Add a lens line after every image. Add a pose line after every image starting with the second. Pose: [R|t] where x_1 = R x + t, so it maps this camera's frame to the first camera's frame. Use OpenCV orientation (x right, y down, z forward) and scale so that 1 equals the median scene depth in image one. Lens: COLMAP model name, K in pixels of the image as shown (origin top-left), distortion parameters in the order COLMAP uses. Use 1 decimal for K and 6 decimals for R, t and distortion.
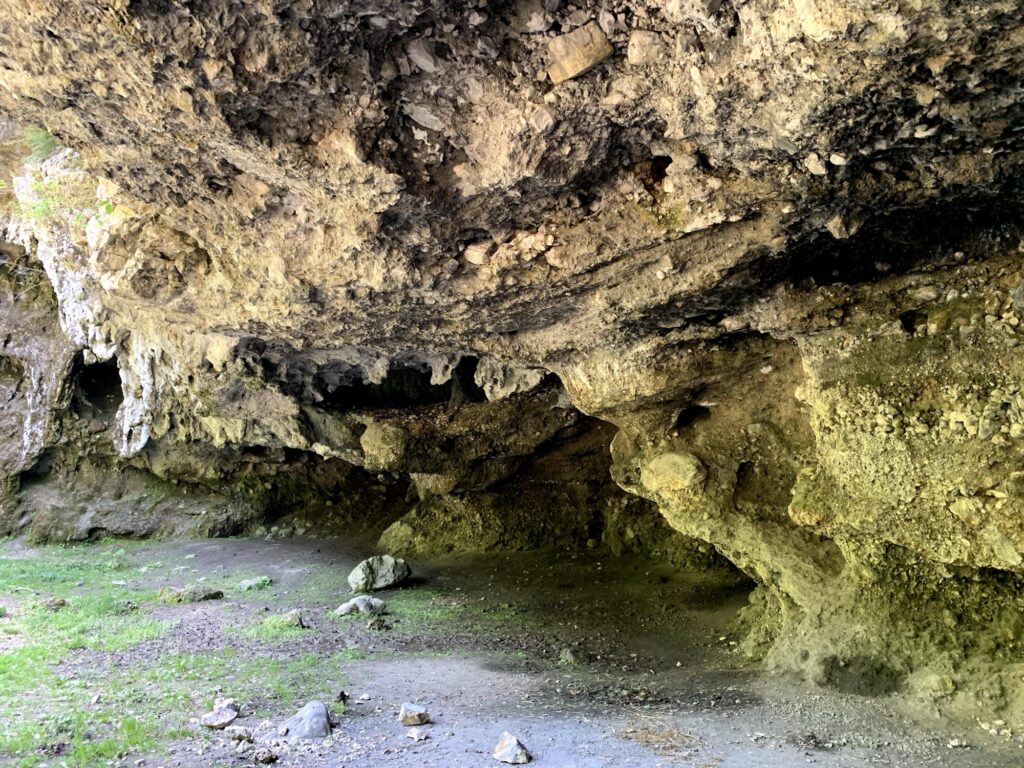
lens RADIAL K [[795.0, 0, 508.9], [0, 795.0, 377.7], [0, 0, 1]] dist [0.098252, -0.181233]
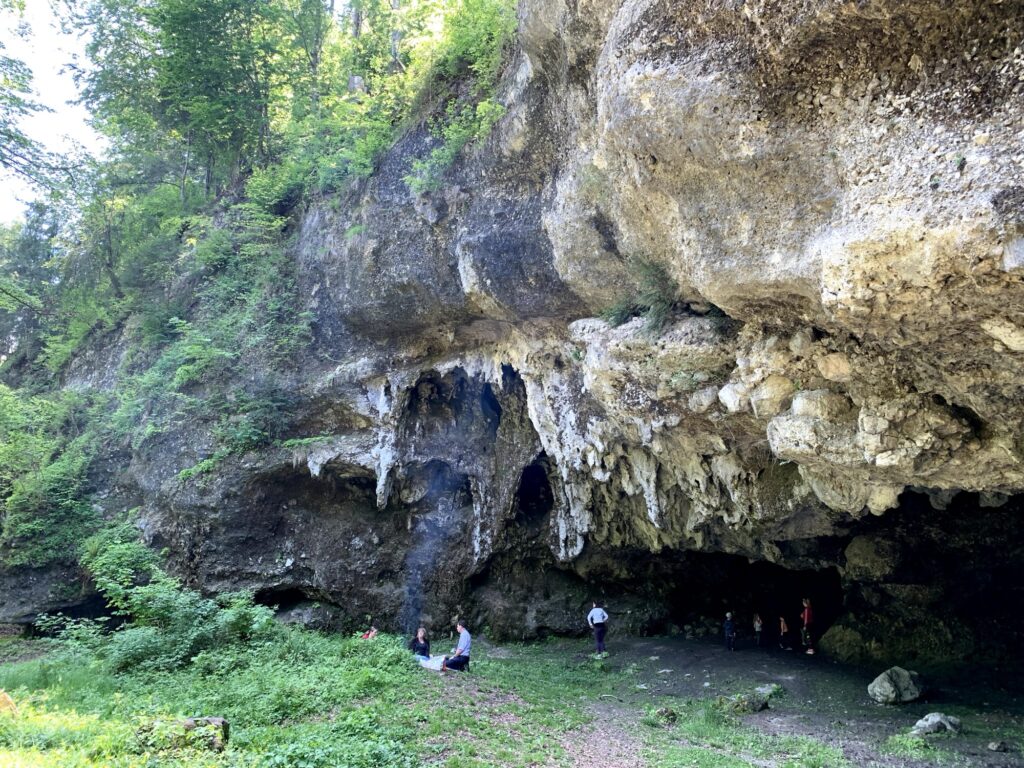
lens RADIAL K [[795.0, 0, 508.9], [0, 795.0, 377.7], [0, 0, 1]] dist [0.098252, -0.181233]
pose [[0.972300, -0.064158, -0.224757, -0.319988], [0.044686, 0.994877, -0.090682, -0.065200], [0.229423, 0.078127, 0.970186, -0.129628]]
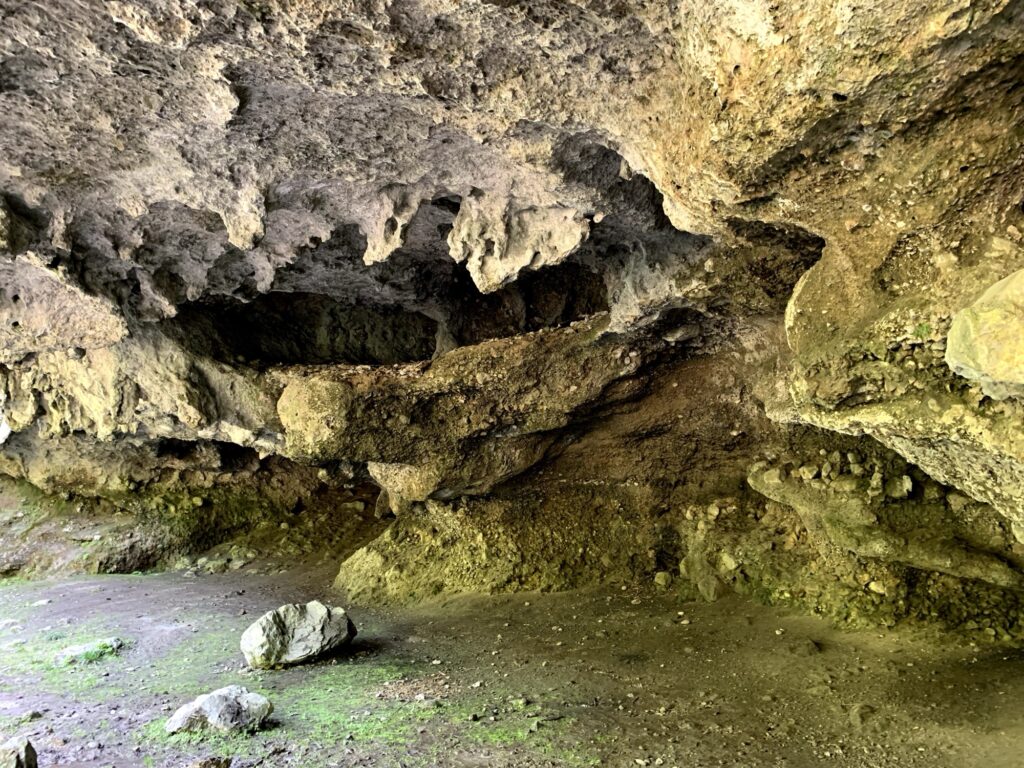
lens RADIAL K [[801.9, 0, 502.5], [0, 801.9, 371.9], [0, 0, 1]] dist [0.026155, -0.000614]
pose [[0.999143, -0.015871, -0.038241, 0.006102], [0.013938, 0.998637, -0.050303, 0.073628], [0.038987, 0.049727, 0.998002, 0.350059]]
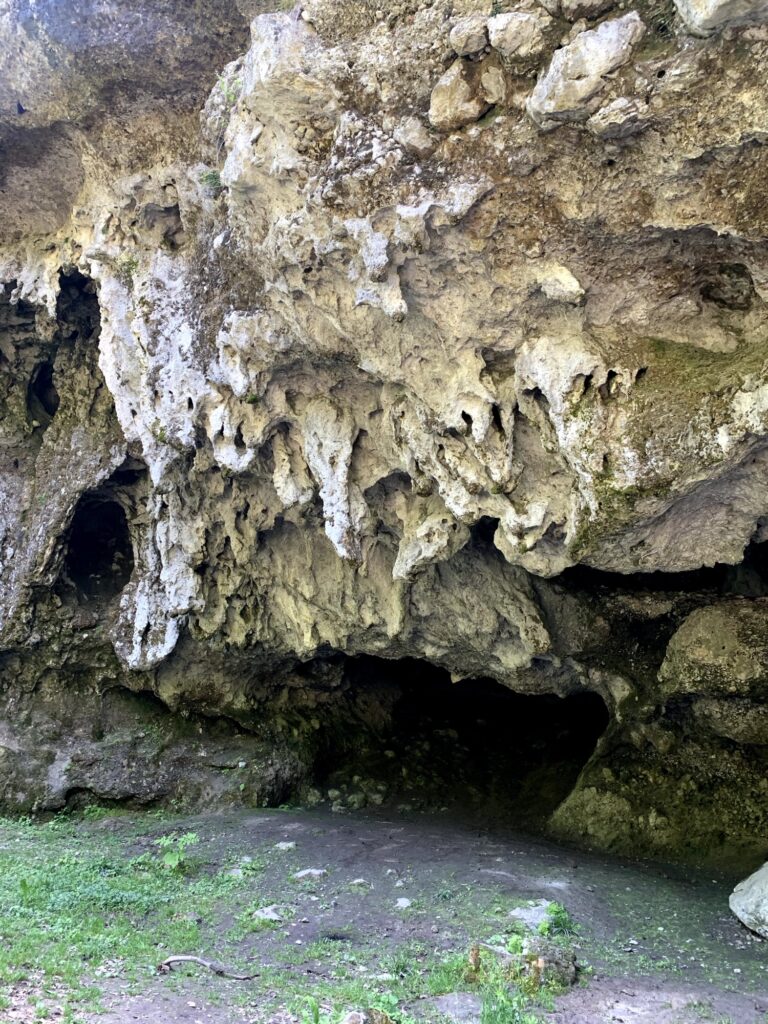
lens RADIAL K [[795.0, 0, 389.4], [0, 795.0, 497.3], [0, 0, 1]] dist [0.098252, -0.181233]
pose [[0.994596, 0.049419, 0.091302, -0.388235], [-0.034132, 0.986203, -0.161984, 0.069204], [-0.098047, 0.157993, 0.982560, 0.395357]]
